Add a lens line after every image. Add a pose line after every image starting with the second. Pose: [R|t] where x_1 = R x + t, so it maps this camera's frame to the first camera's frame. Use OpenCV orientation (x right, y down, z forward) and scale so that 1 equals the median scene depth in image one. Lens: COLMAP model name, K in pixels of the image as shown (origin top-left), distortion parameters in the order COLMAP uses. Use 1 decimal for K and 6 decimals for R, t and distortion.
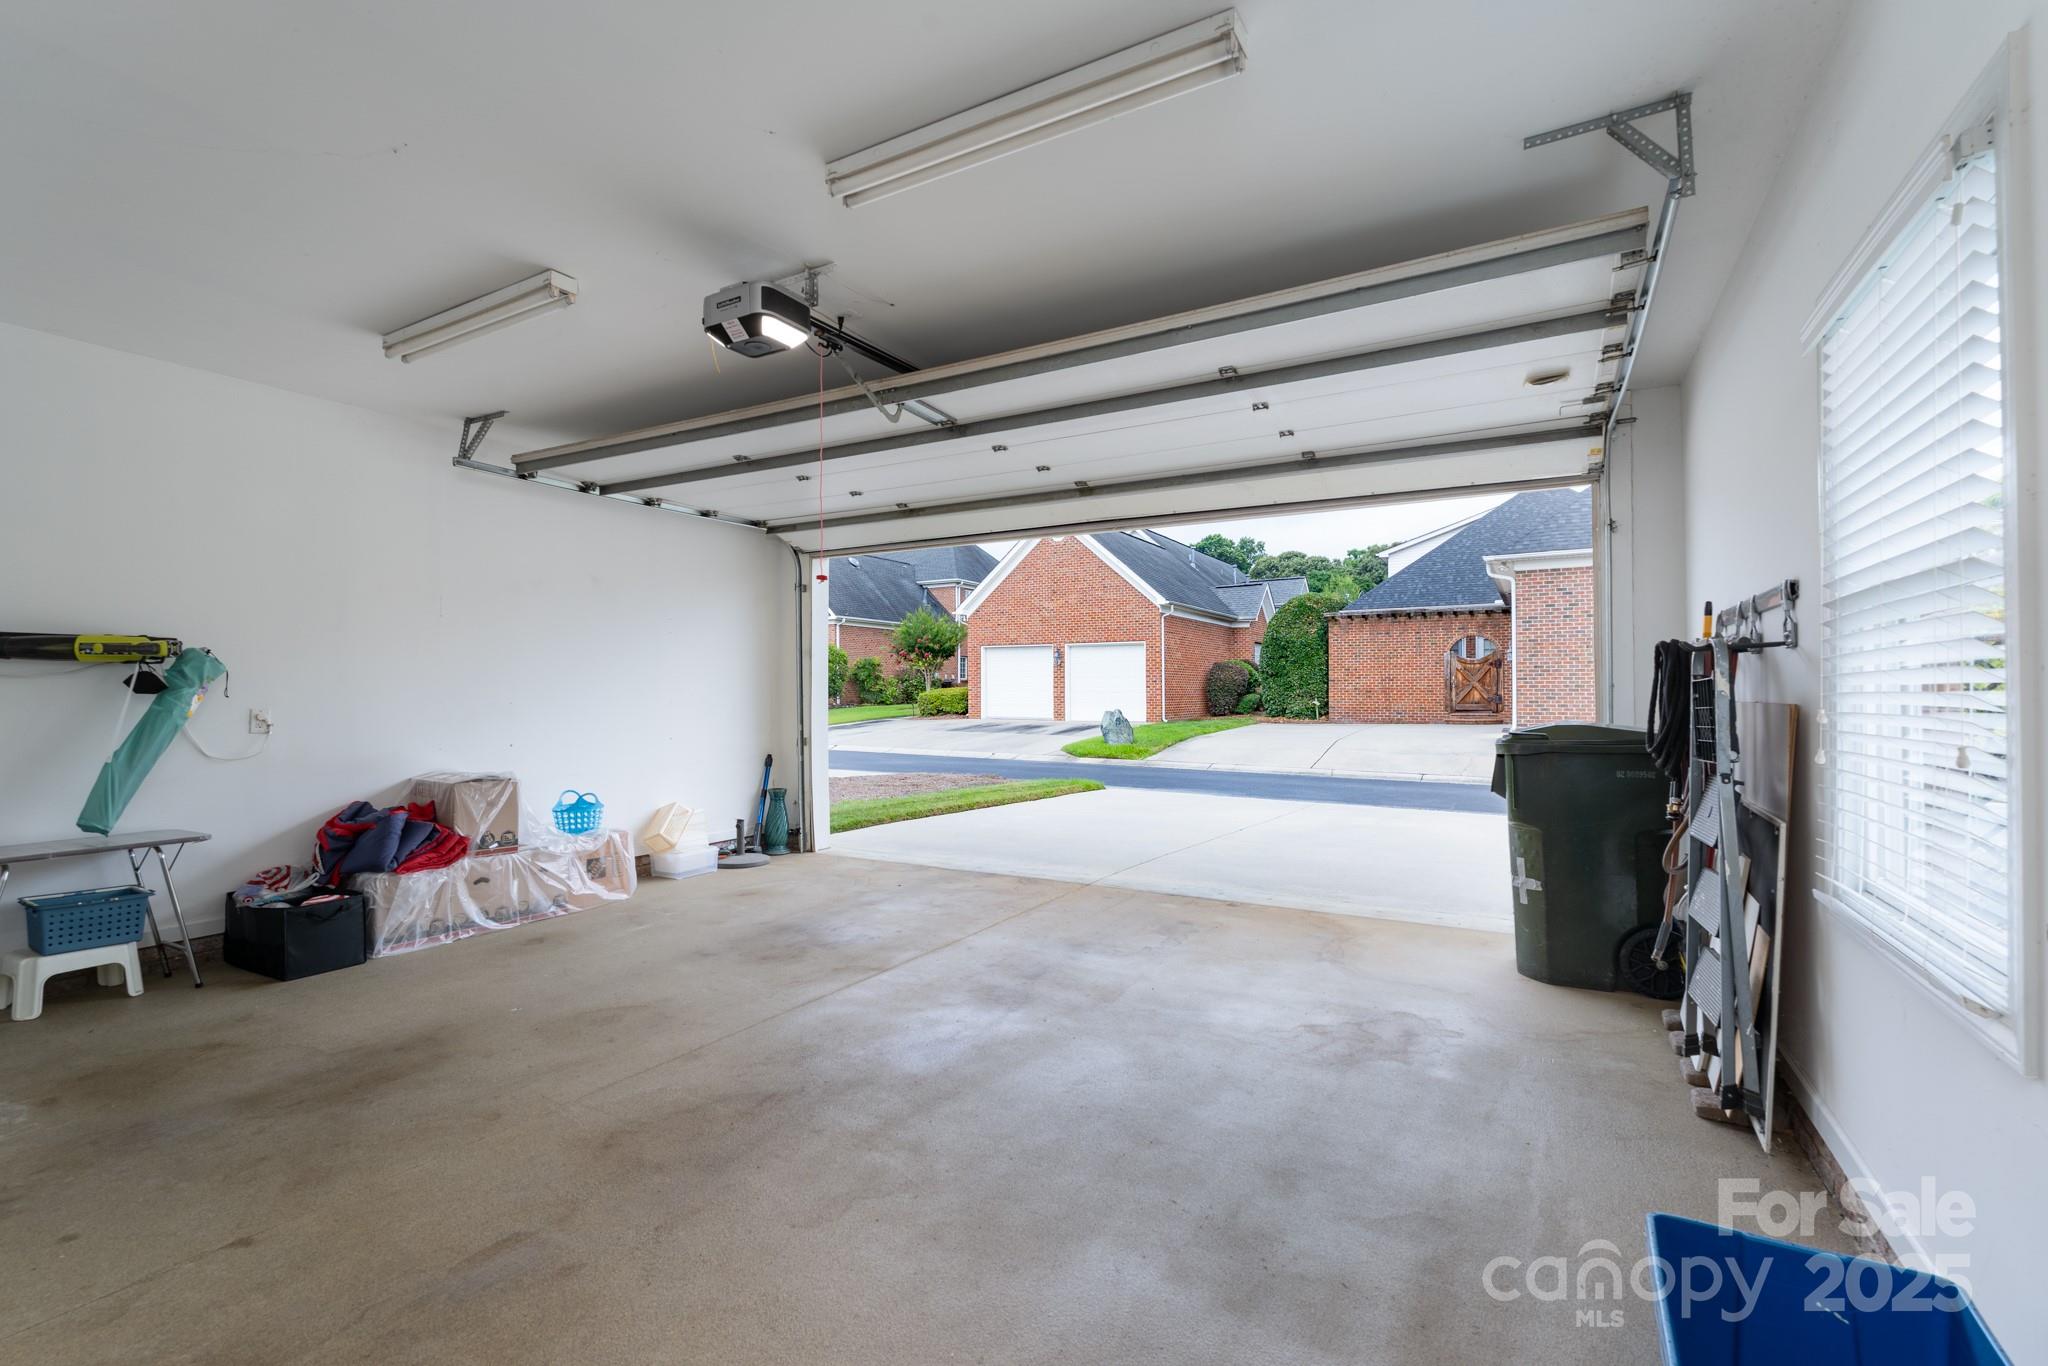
lens RADIAL K [[911.1, 0, 1025.2], [0, 911.1, 685.8], [0, 0, 1]] dist [-0.005607, -0.000262]
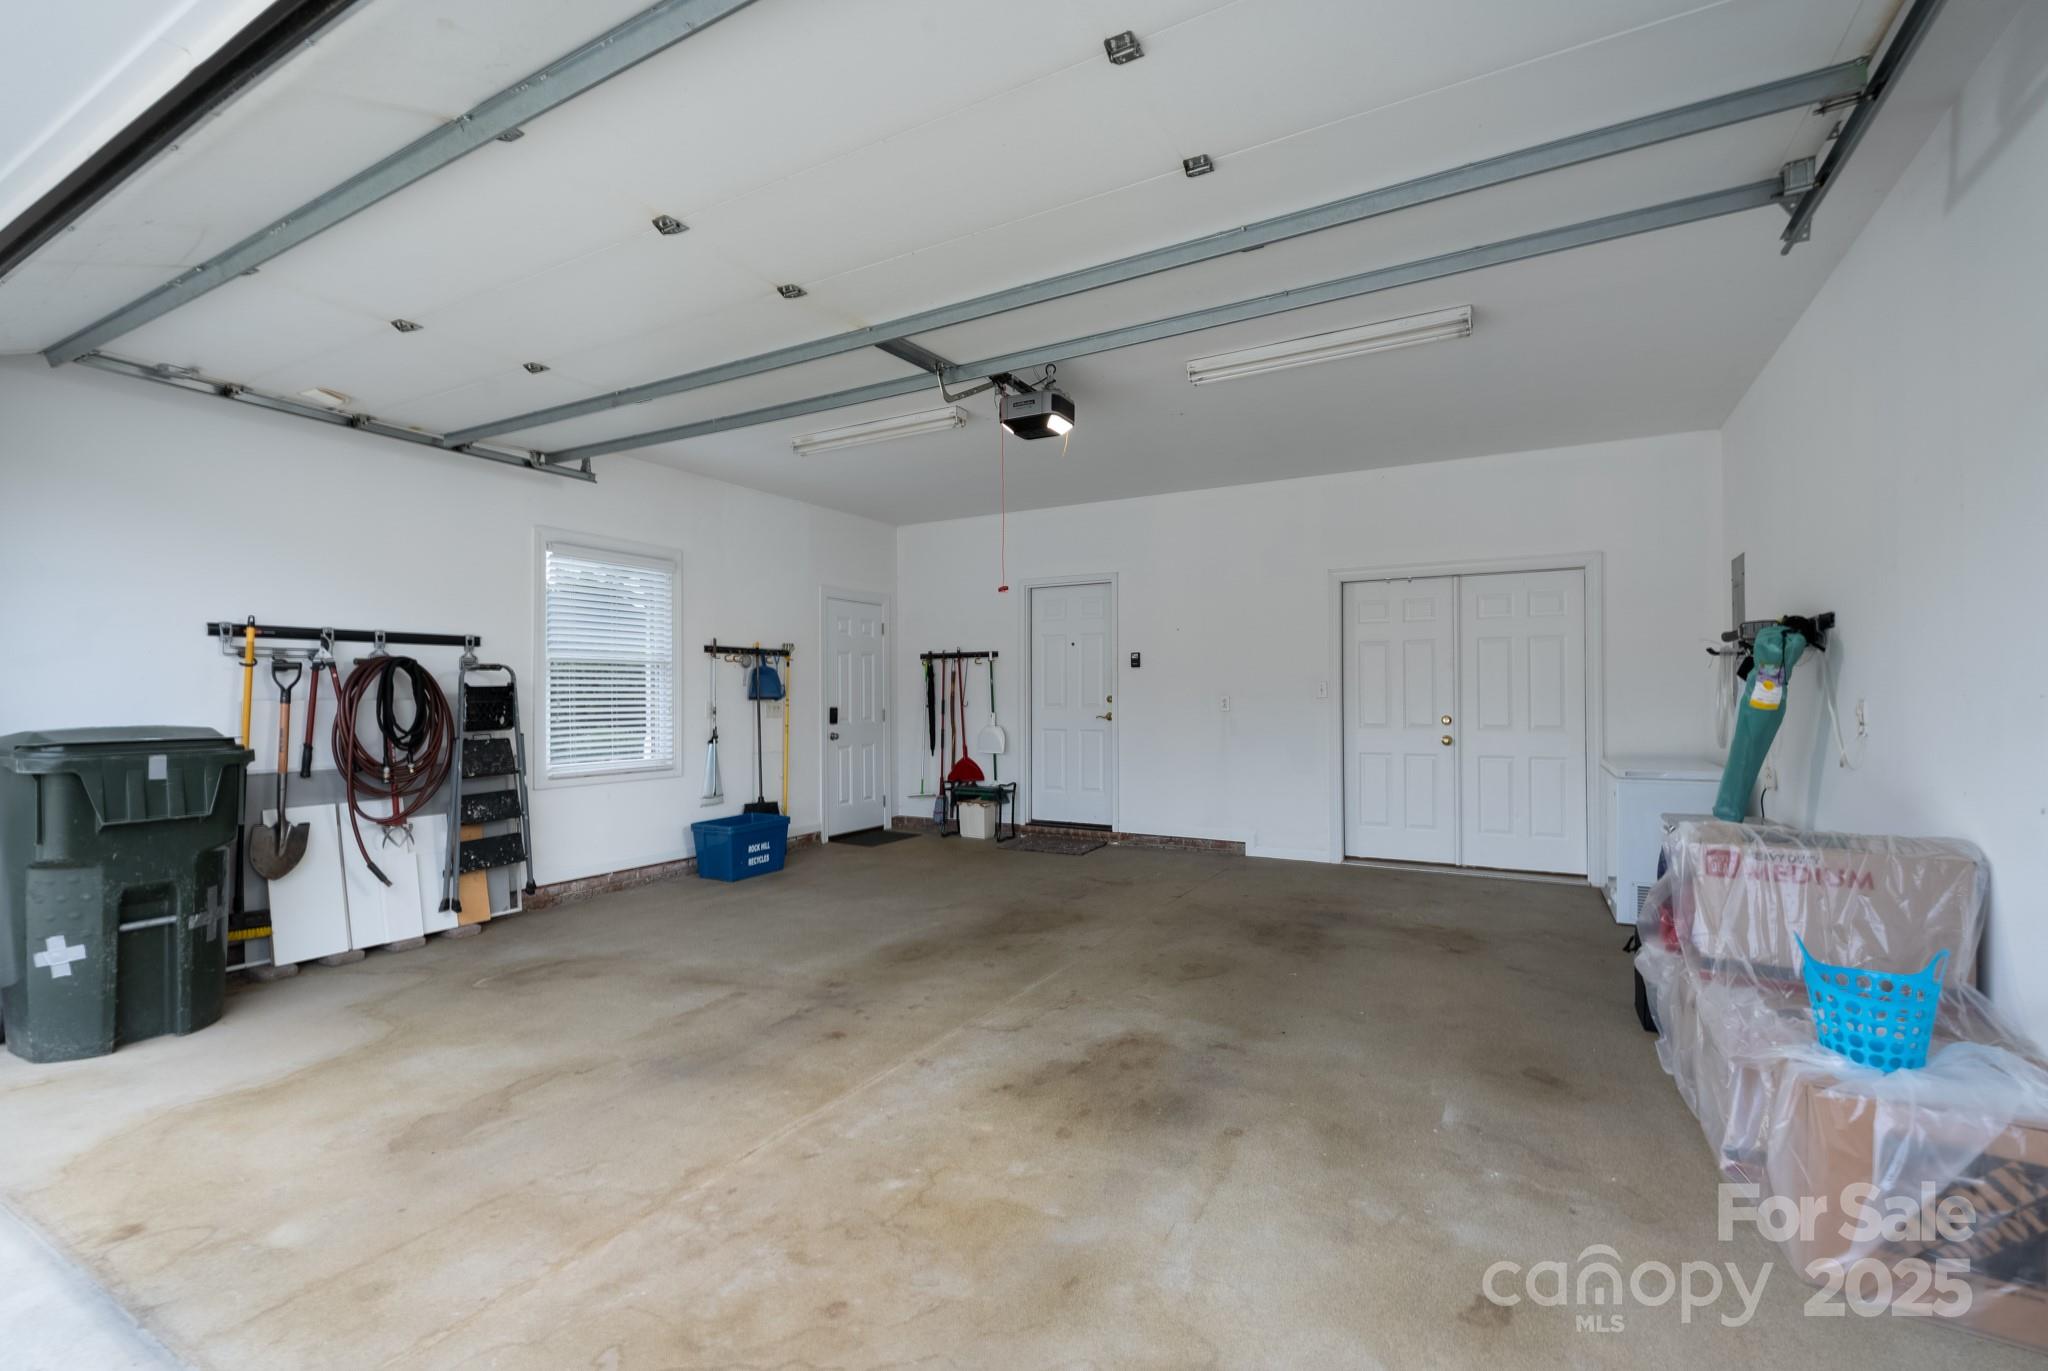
lens RADIAL K [[911.1, 0, 1016.7], [0, 911.1, 686.5], [0, 0, 1]] dist [-0.005607, -0.000262]
pose [[-0.999938, 0.009611, -0.005675, -0.225353], [0.009657, 0.999920, -0.008166, 0.018424], [0.005596, -0.008220, -0.999951, 2.075444]]
